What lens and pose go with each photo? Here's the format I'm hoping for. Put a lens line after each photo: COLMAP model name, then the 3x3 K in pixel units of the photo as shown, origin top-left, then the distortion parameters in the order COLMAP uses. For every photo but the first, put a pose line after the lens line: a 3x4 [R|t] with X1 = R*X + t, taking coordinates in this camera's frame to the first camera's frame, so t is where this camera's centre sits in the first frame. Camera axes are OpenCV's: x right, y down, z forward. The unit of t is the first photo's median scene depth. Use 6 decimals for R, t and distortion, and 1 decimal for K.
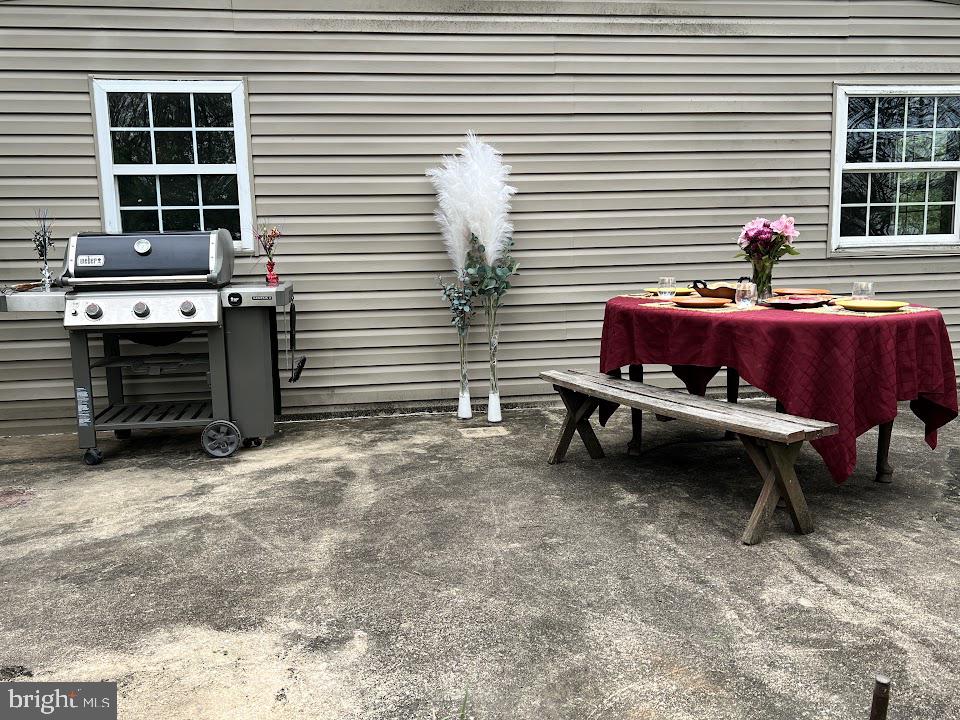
lens RADIAL K [[859.1, 0, 469.6], [0, 859.1, 361.7], [0, 0, 1]] dist [0.046178, -0.021234]
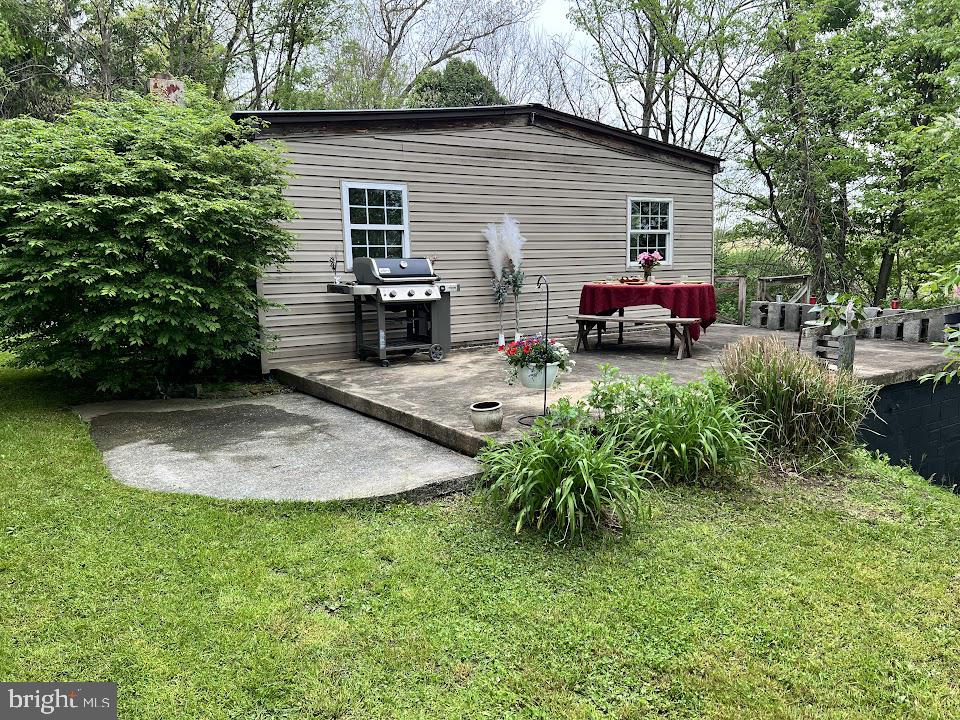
lens RADIAL K [[722.7, 0, 480.0], [0, 722.7, 360.0], [0, 0, 1]] dist [0.102982, -0.173273]
pose [[0.893667, -0.058928, 0.444845, -0.895949], [0.071434, 0.997380, -0.011386, 0.121158], [-0.443009, 0.041953, 0.895535, -0.599759]]
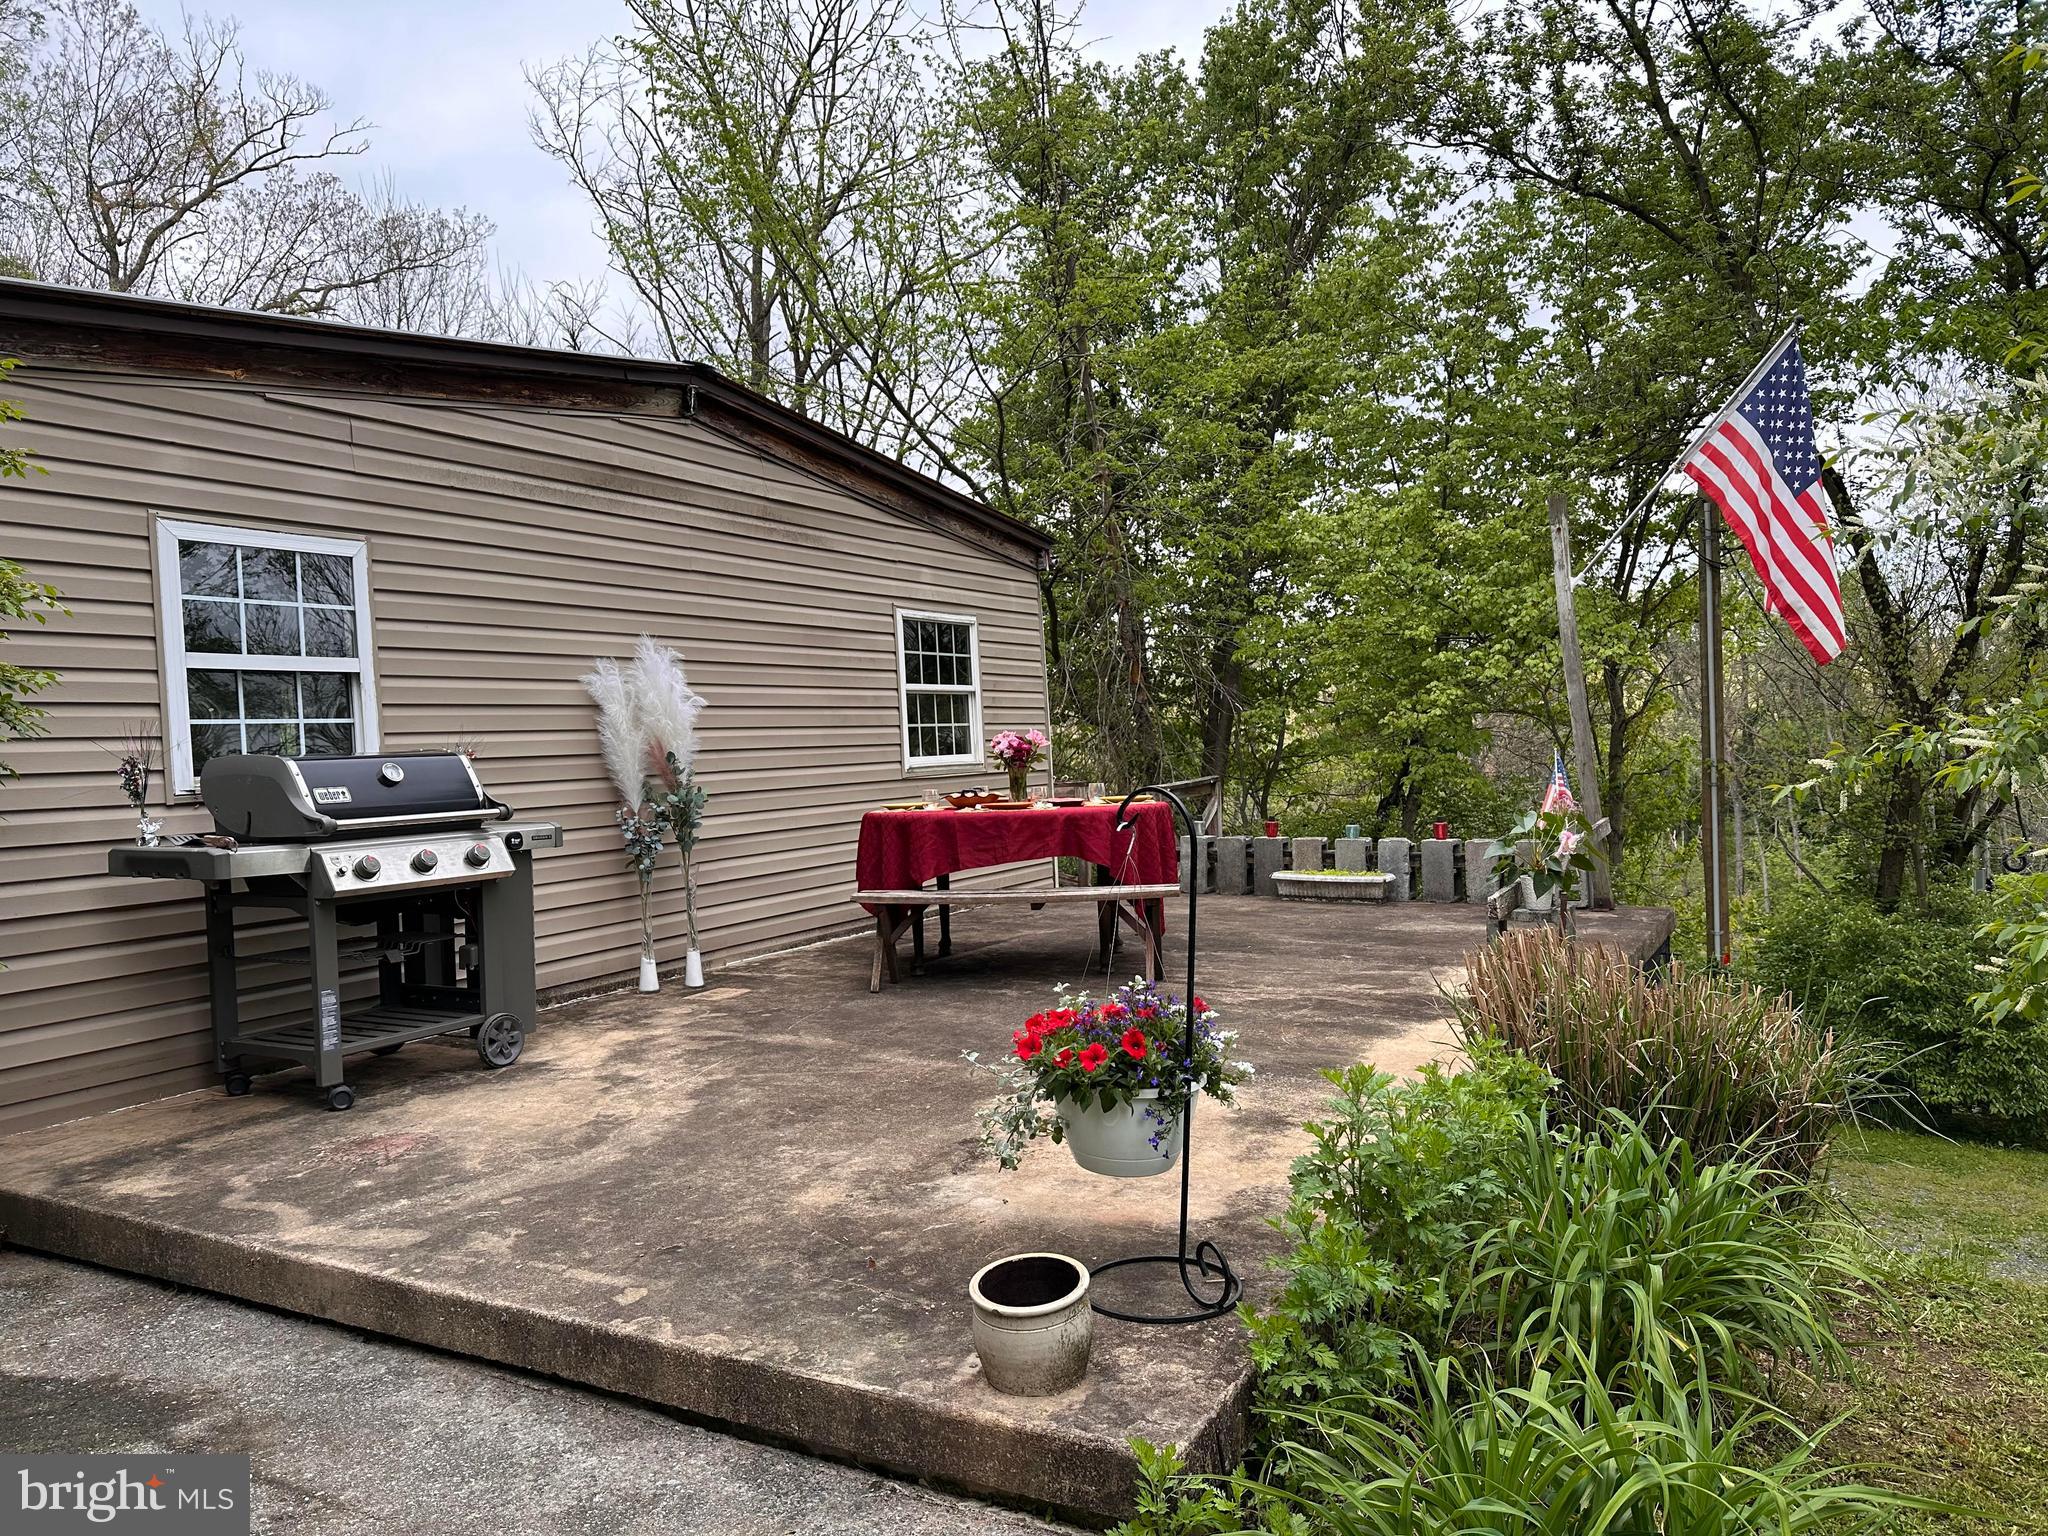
lens RADIAL K [[1427.7, 0, 1024.0], [0, 1427.7, 768.0], [0, 0, 1]] dist [0.093553, -0.106221]
pose [[0.609068, -0.020407, 0.792856, -0.863947], [0.152005, 0.984141, -0.091440, 0.039369], [-0.778416, 0.176211, 0.602510, -0.076320]]
